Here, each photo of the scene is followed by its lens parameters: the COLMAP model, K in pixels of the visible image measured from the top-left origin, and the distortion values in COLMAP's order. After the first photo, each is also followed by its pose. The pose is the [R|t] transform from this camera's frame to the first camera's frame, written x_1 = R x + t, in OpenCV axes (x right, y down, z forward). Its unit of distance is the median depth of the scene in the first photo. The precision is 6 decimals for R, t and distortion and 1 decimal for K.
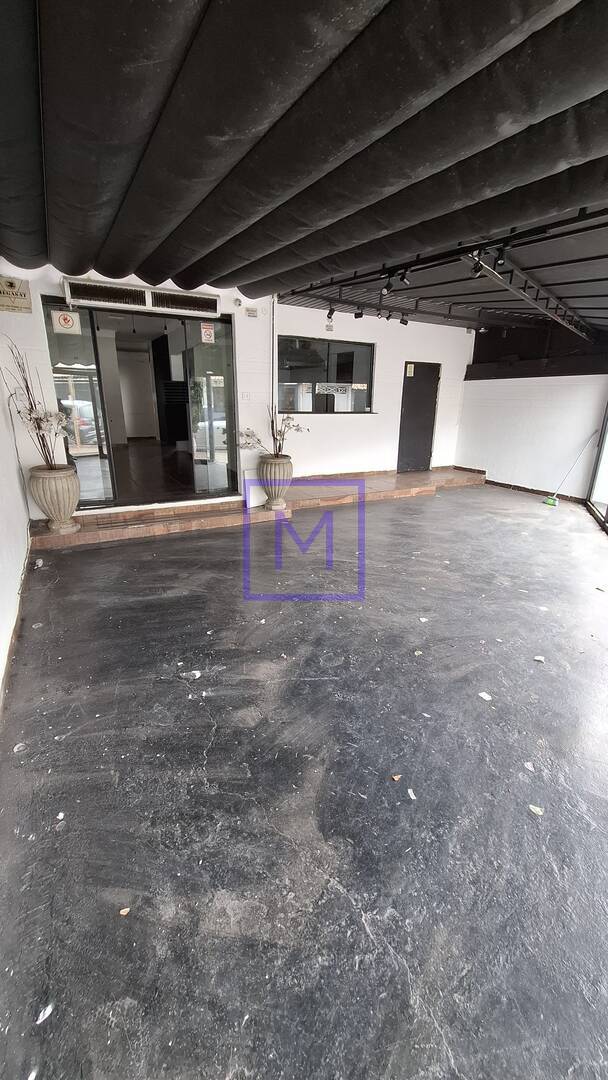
lens RADIAL K [[422.3, 0, 301.3], [0, 422.3, 537.2], [0, 0, 1]] dist [-0.000923, 0.002745]
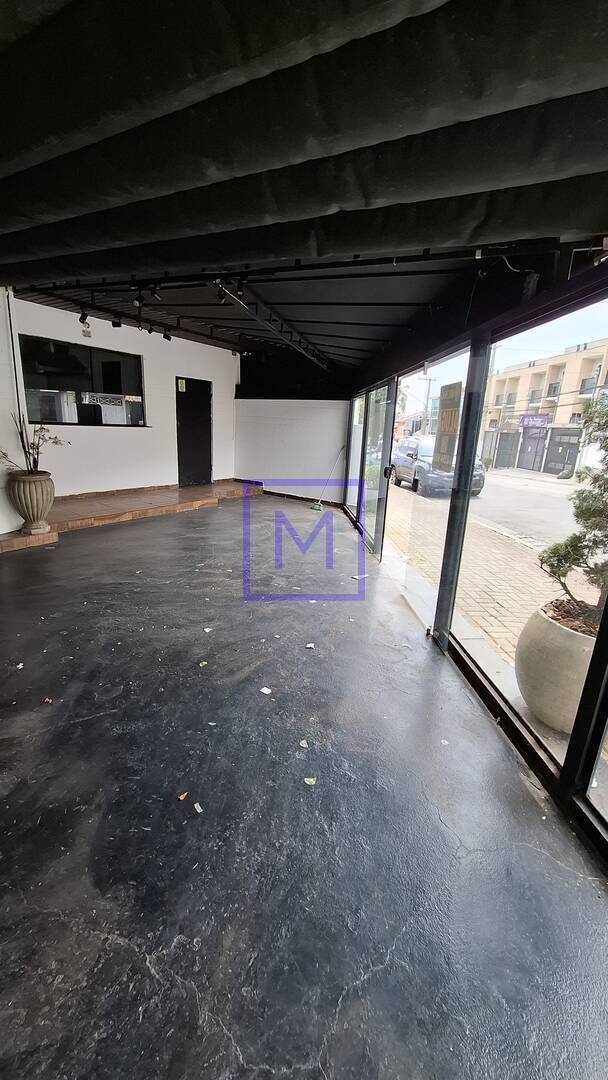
lens RADIAL K [[422.3, 0, 301.3], [0, 422.3, 537.2], [0, 0, 1]] dist [-0.000923, 0.002745]
pose [[0.895247, -0.085148, 0.437359, 0.060290], [0.099679, 0.994966, -0.010330, 0.006346], [-0.434278, 0.052844, 0.899227, -0.018934]]
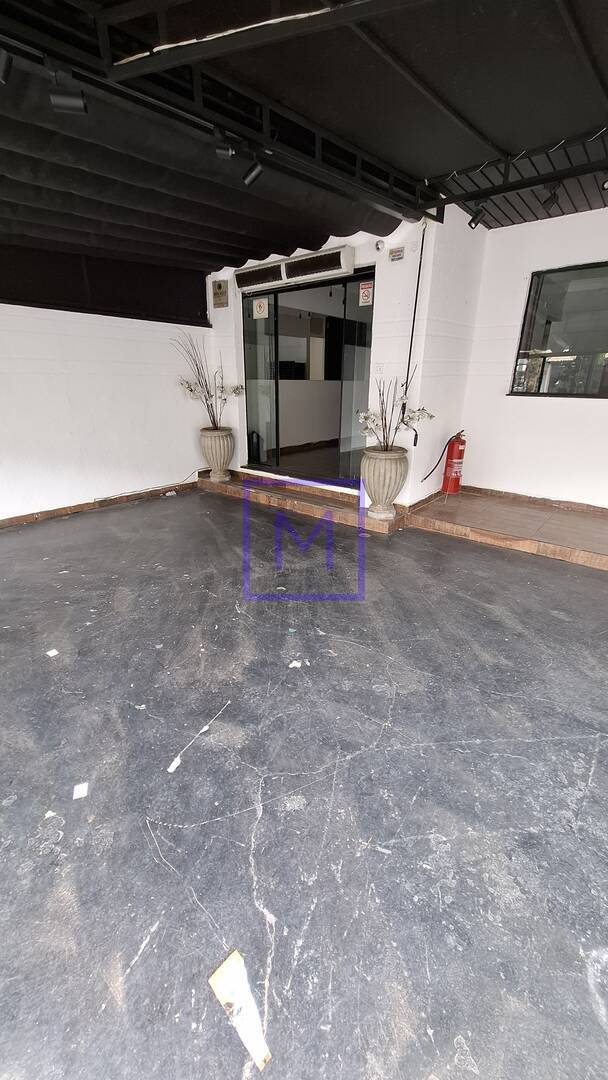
lens RADIAL K [[422.3, 0, 301.3], [0, 422.3, 537.2], [0, 0, 1]] dist [-0.000923, 0.002745]
pose [[0.388934, 0.314879, -0.865784, 0.829869], [-0.286869, 0.934448, 0.210982, -0.228854], [0.875464, 0.166308, 0.453767, 0.789880]]
